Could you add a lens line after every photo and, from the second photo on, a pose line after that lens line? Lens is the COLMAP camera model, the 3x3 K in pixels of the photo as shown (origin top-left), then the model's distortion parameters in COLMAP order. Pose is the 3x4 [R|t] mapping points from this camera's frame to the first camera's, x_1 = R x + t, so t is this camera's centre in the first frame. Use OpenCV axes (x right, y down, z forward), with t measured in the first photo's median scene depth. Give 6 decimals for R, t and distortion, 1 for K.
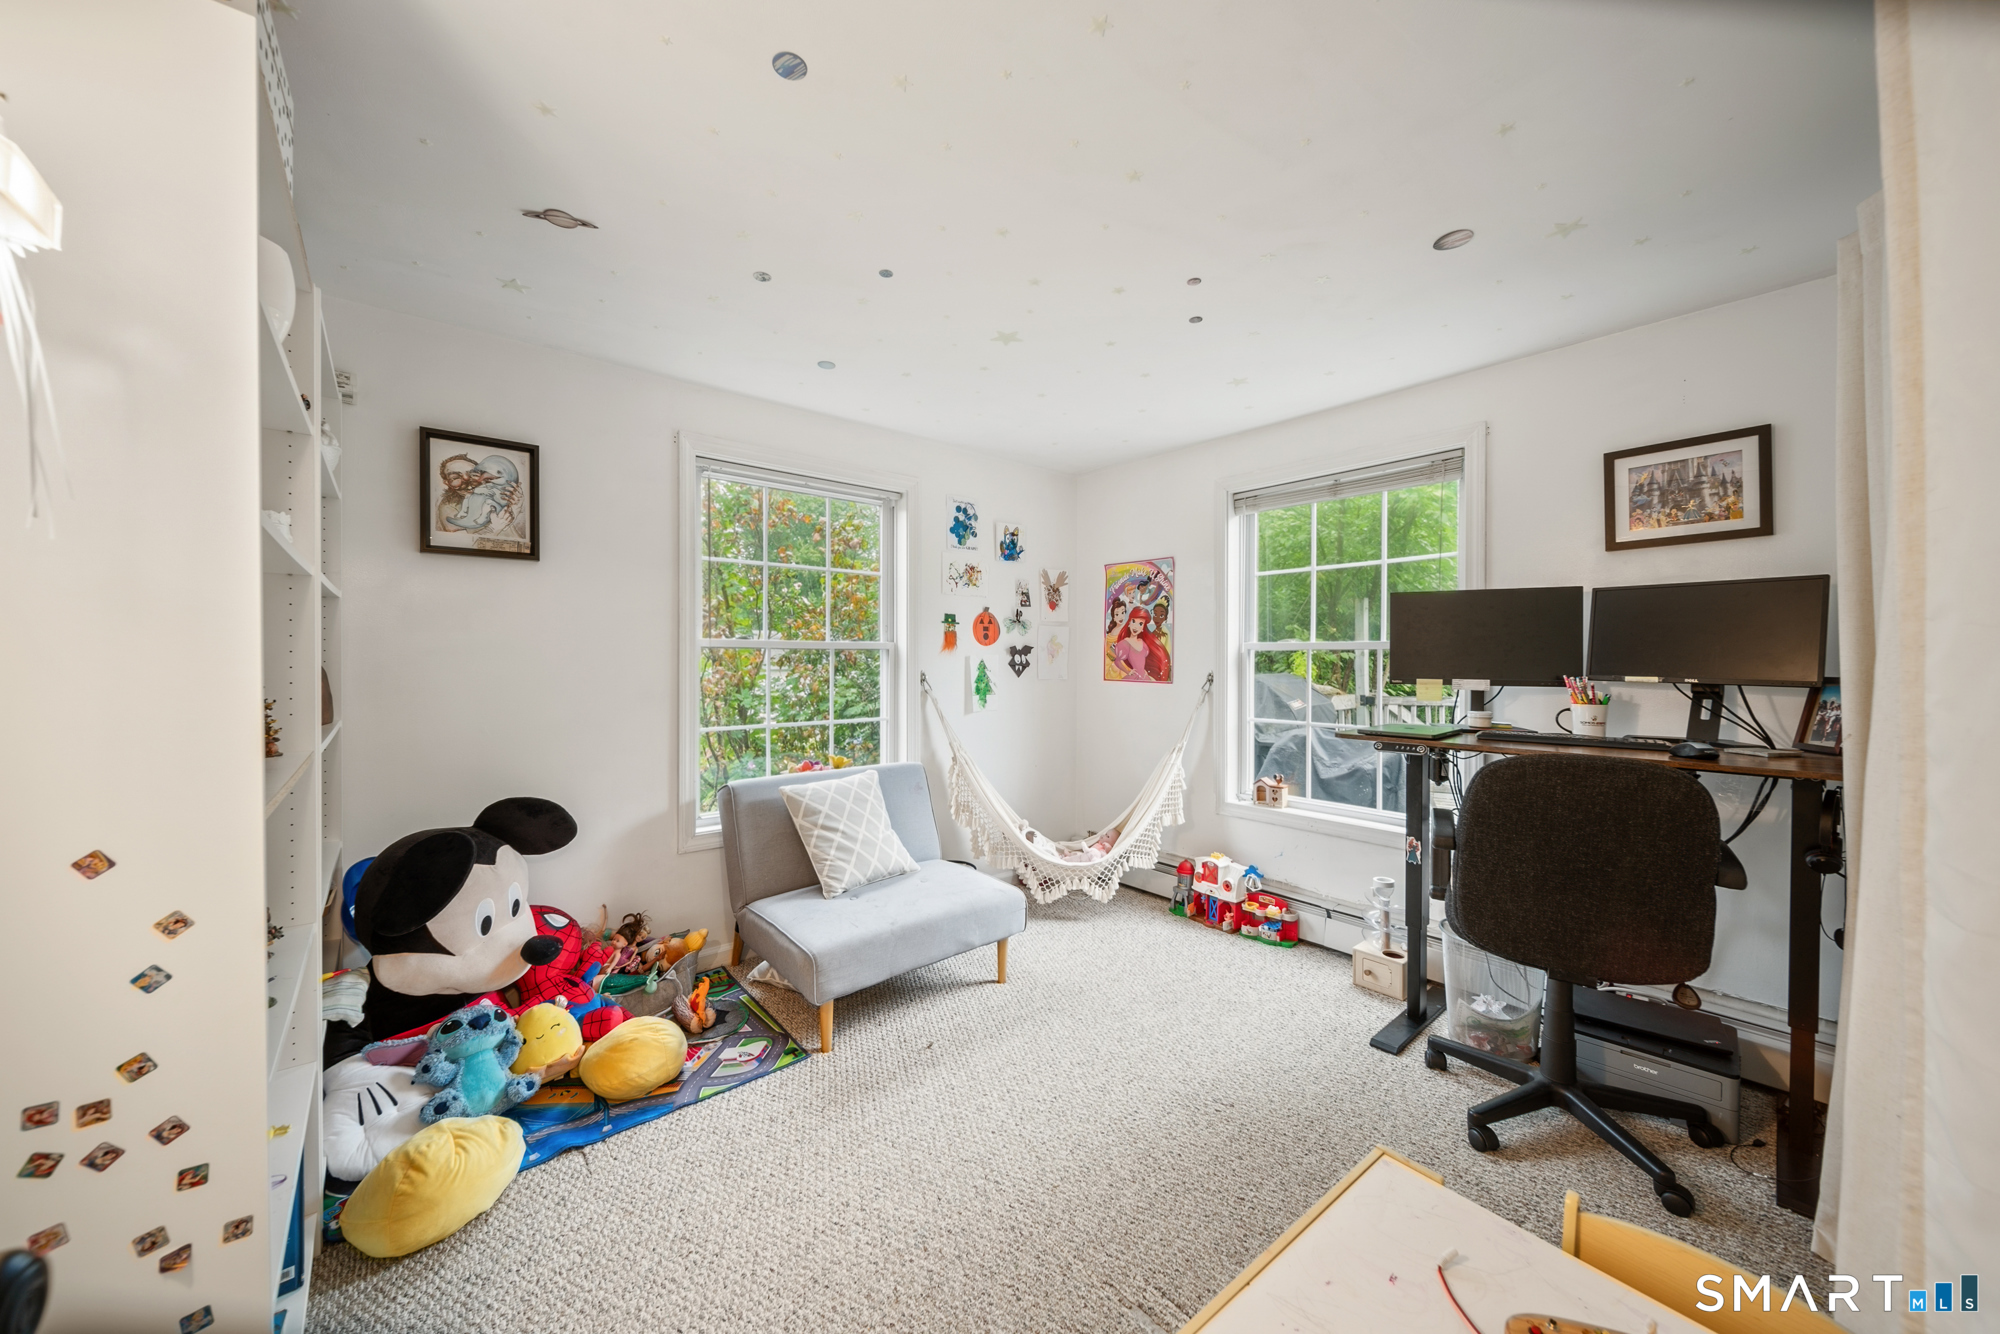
lens RADIAL K [[686.3, 0, 989.3], [0, 686.3, 655.7], [0, 0, 1]] dist [-0.002072, -0.001783]
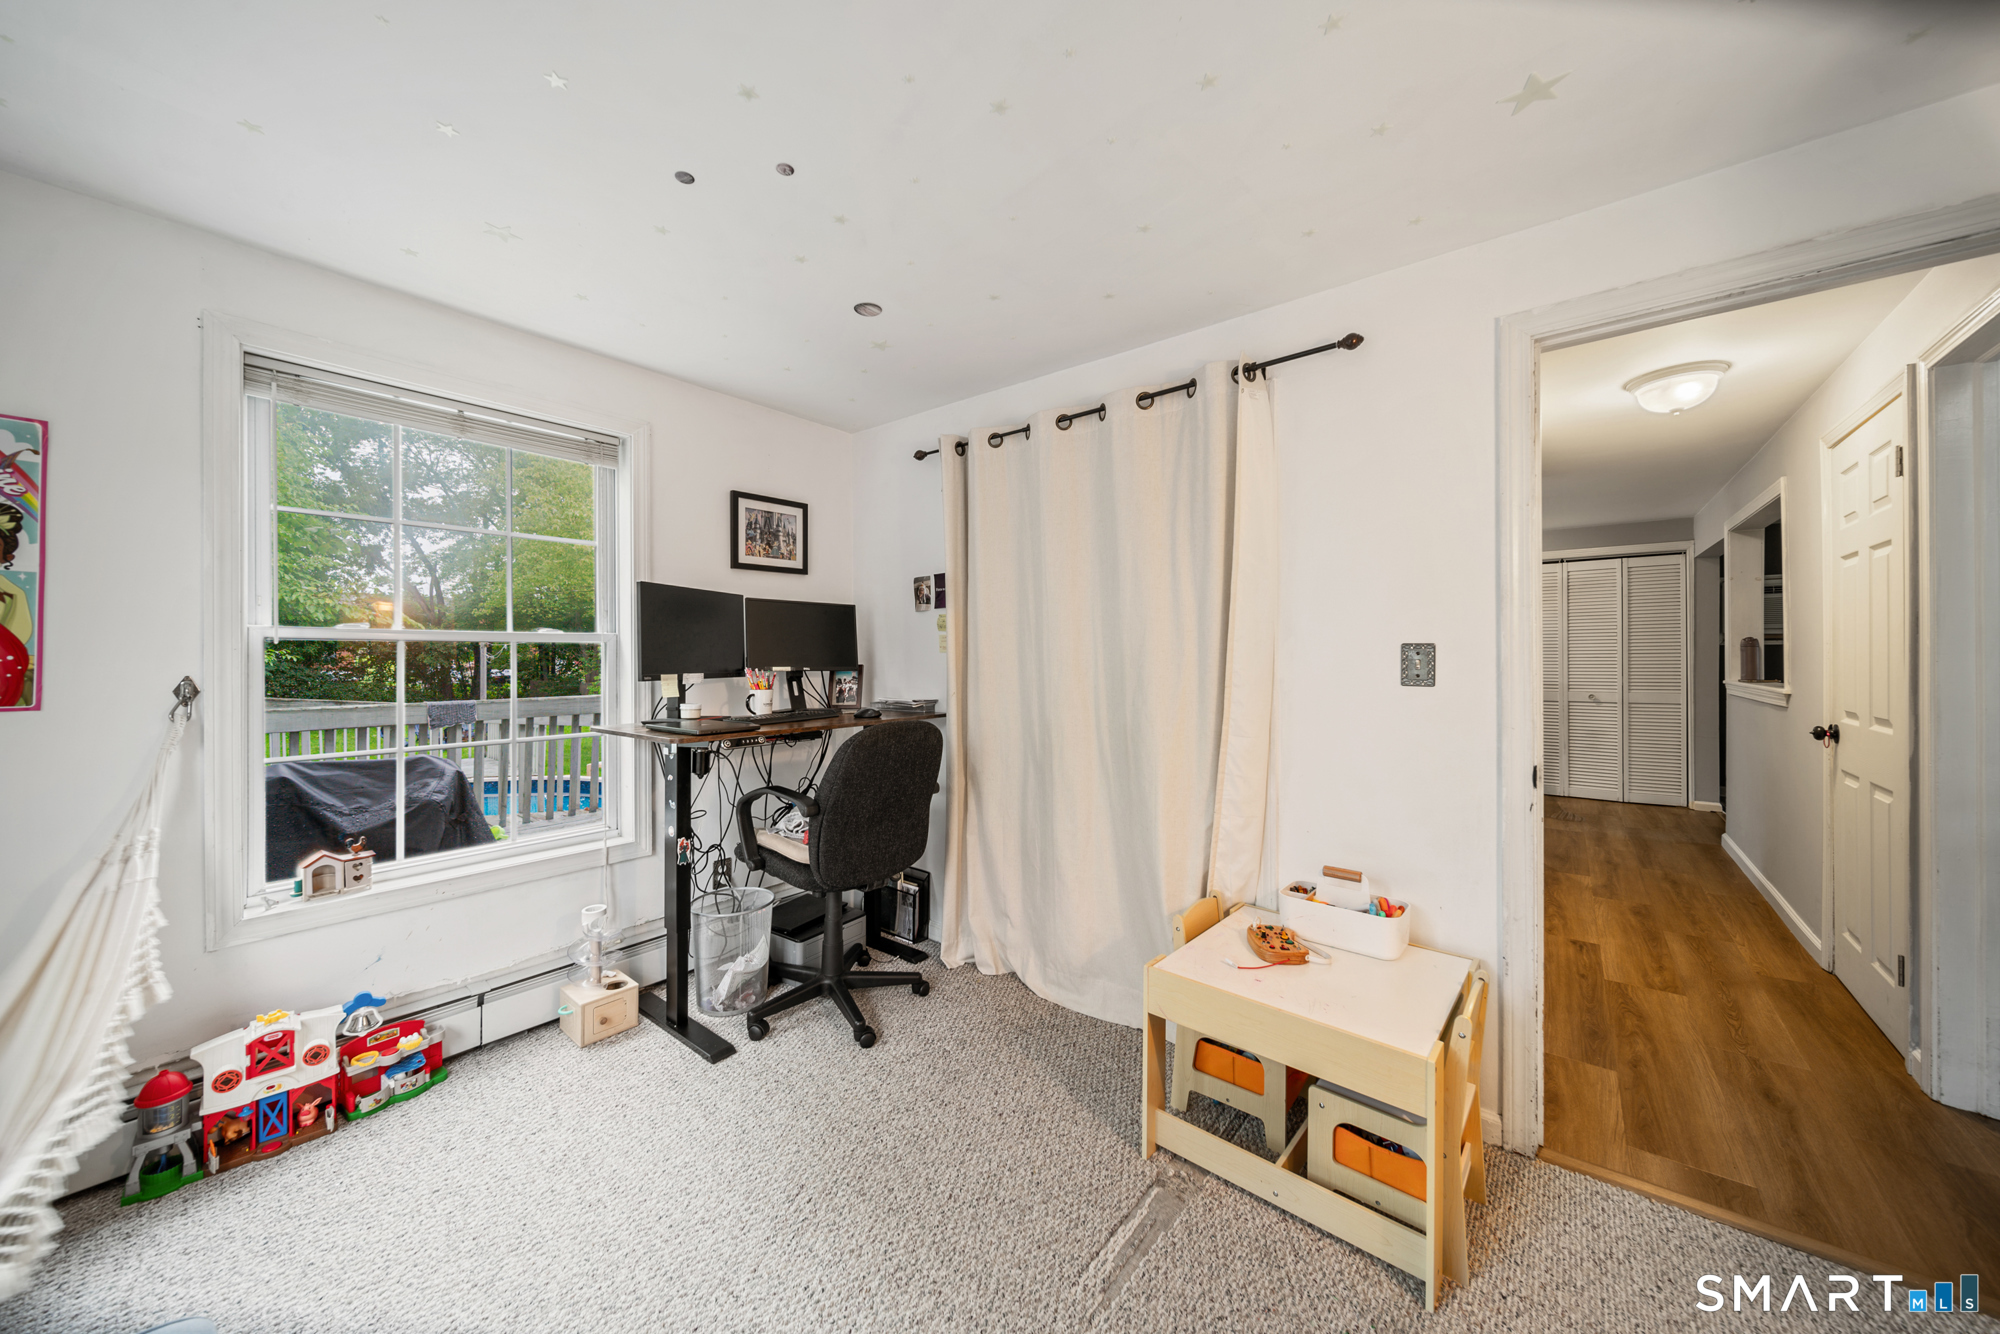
lens RADIAL K [[686.3, 0, 989.3], [0, 686.3, 655.7], [0, 0, 1]] dist [-0.002072, -0.001783]
pose [[-0.177666, -0.000014, 0.984091, -0.324633], [-0.001708, 0.999998, -0.000294, 0.005681], [-0.984089, -0.001733, -0.177666, 0.588572]]
